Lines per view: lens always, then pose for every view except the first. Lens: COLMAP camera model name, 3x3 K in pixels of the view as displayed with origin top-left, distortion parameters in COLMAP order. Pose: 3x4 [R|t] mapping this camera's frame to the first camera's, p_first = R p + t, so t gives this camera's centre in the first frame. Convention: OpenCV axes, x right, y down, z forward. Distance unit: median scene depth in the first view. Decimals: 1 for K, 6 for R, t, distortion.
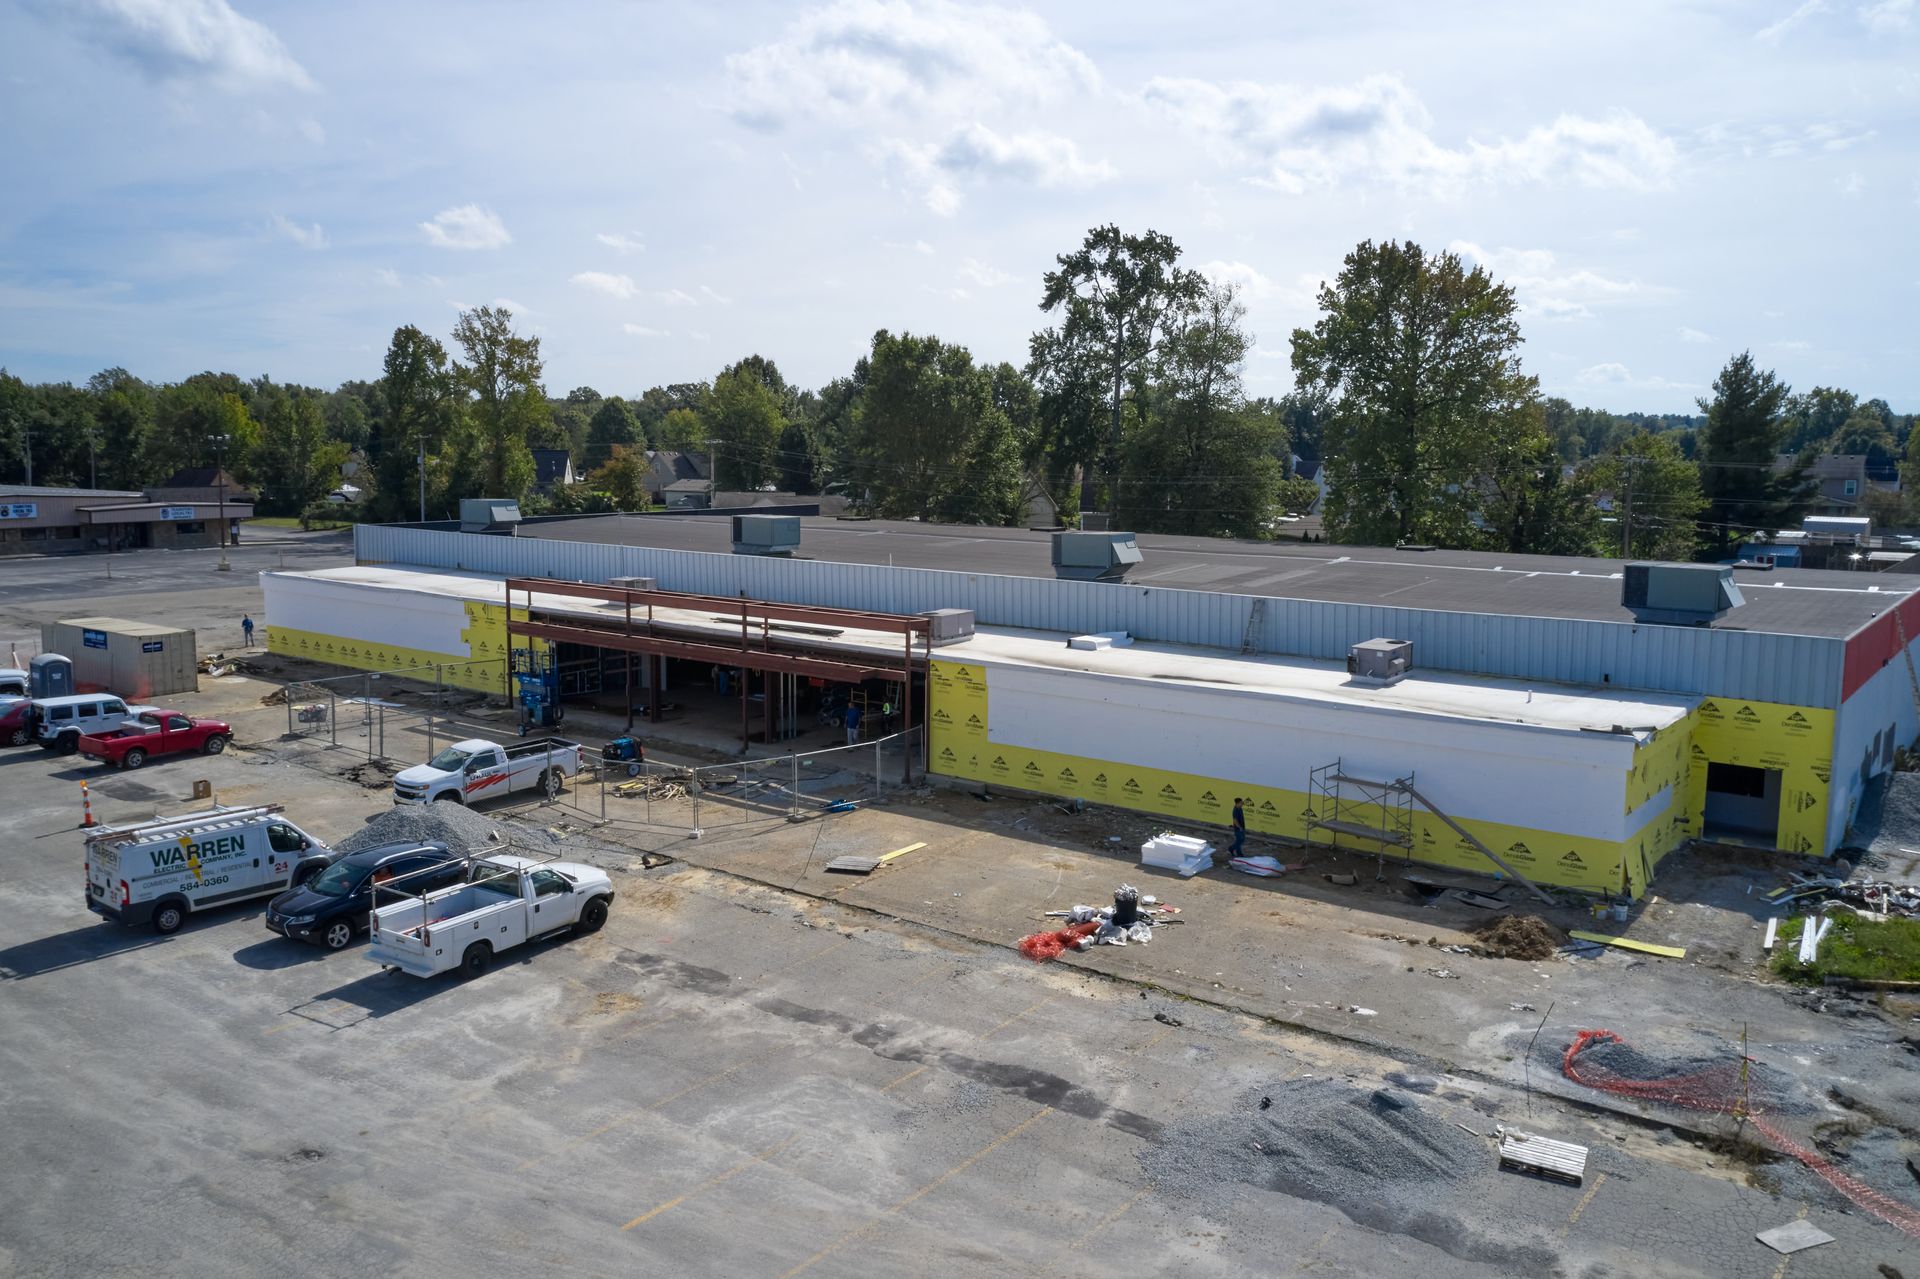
lens RADIAL K [[1523.4, 0, 984.9], [0, 1523.4, 576.1], [0, 0, 1]] dist [-0.011845, 0.006222]
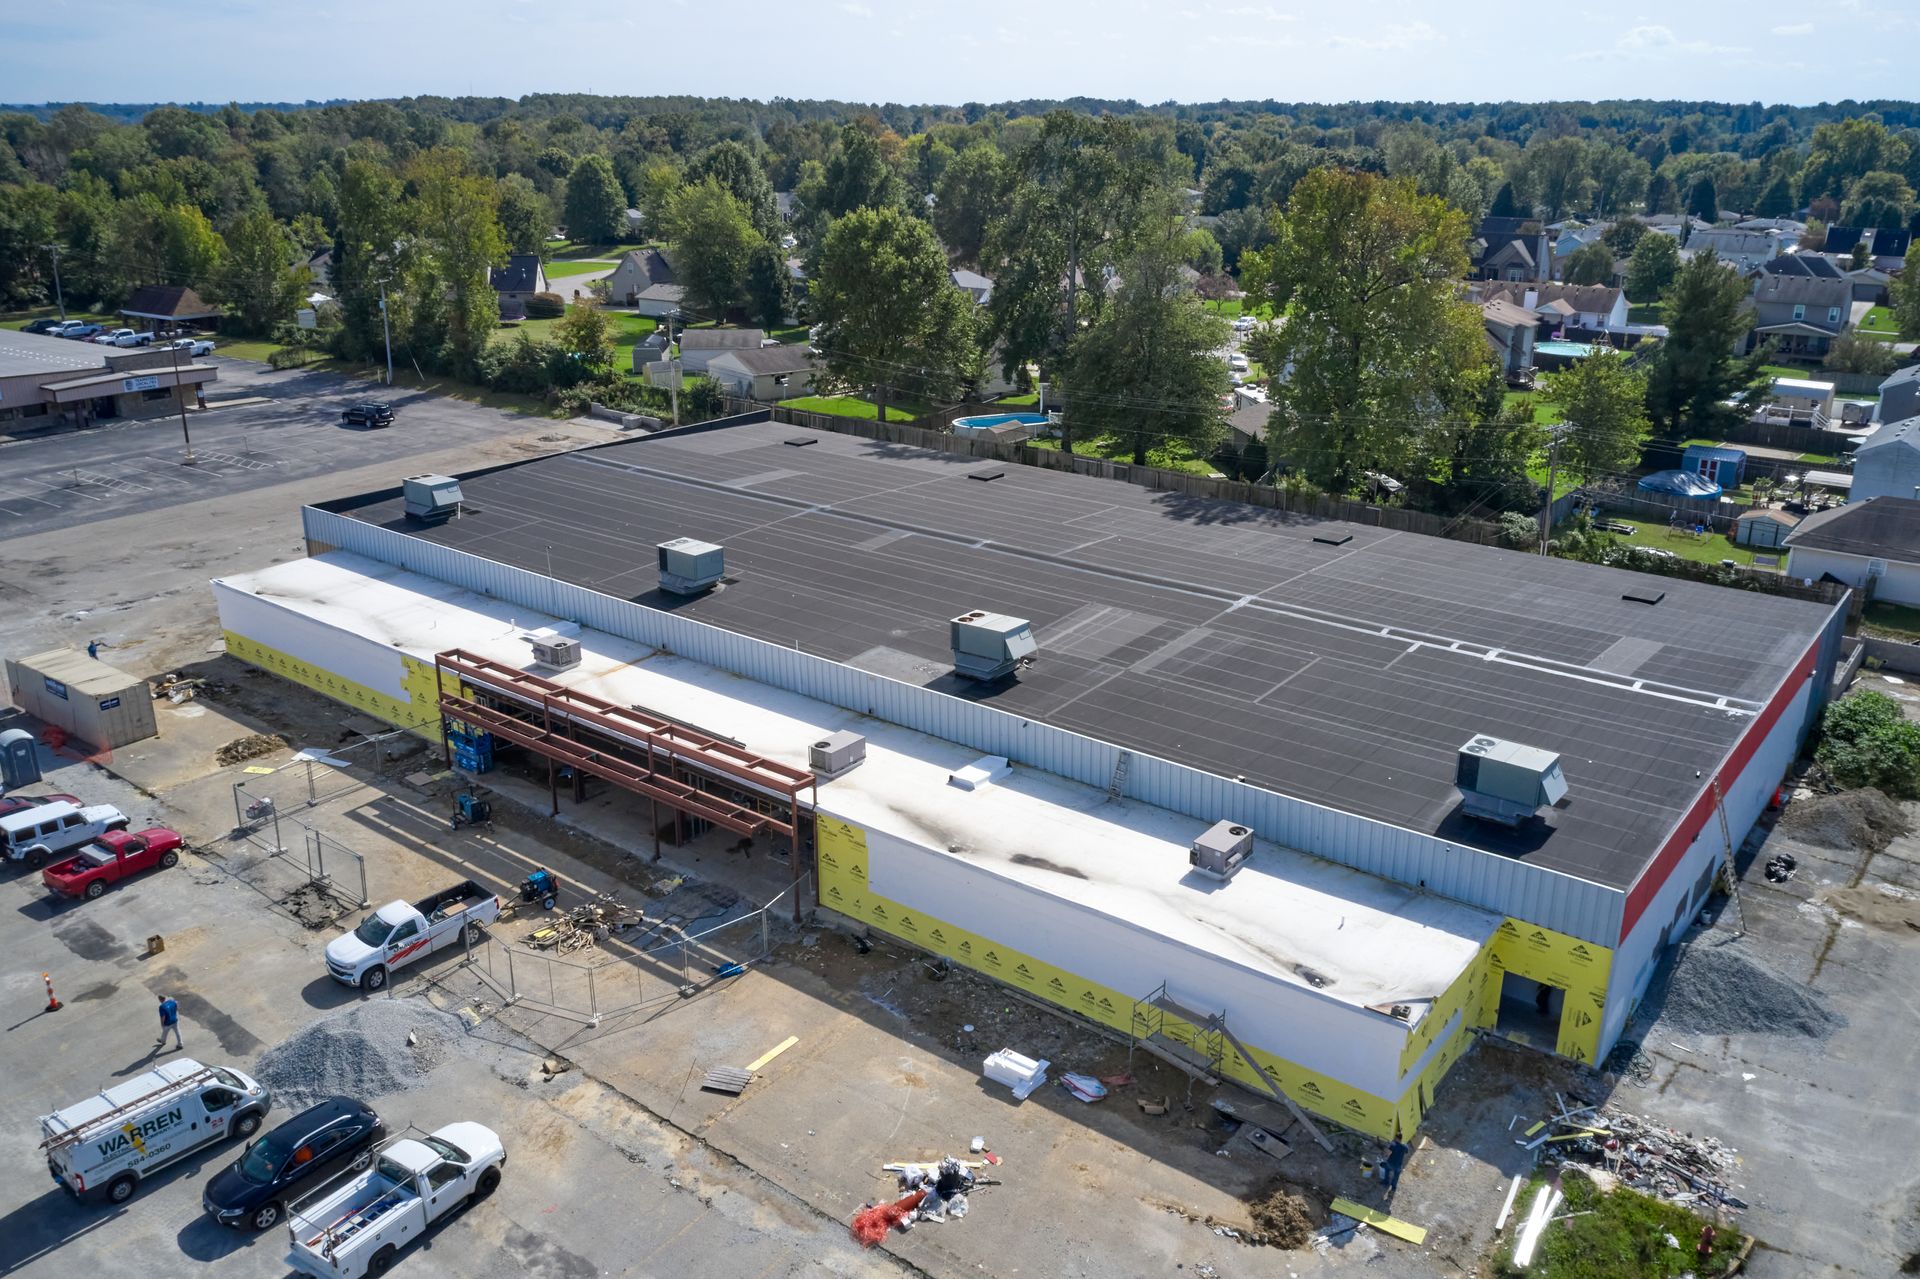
lens RADIAL K [[1523.4, 0, 980.2], [0, 1523.4, 596.5], [0, 0, 1]] dist [-0.011845, 0.006222]
pose [[0.999969, 0.001789, -0.007667, 0.107406], [-0.000137, 0.977633, 0.210320, -0.391049], [0.007872, -0.210312, 0.977603, -0.027355]]
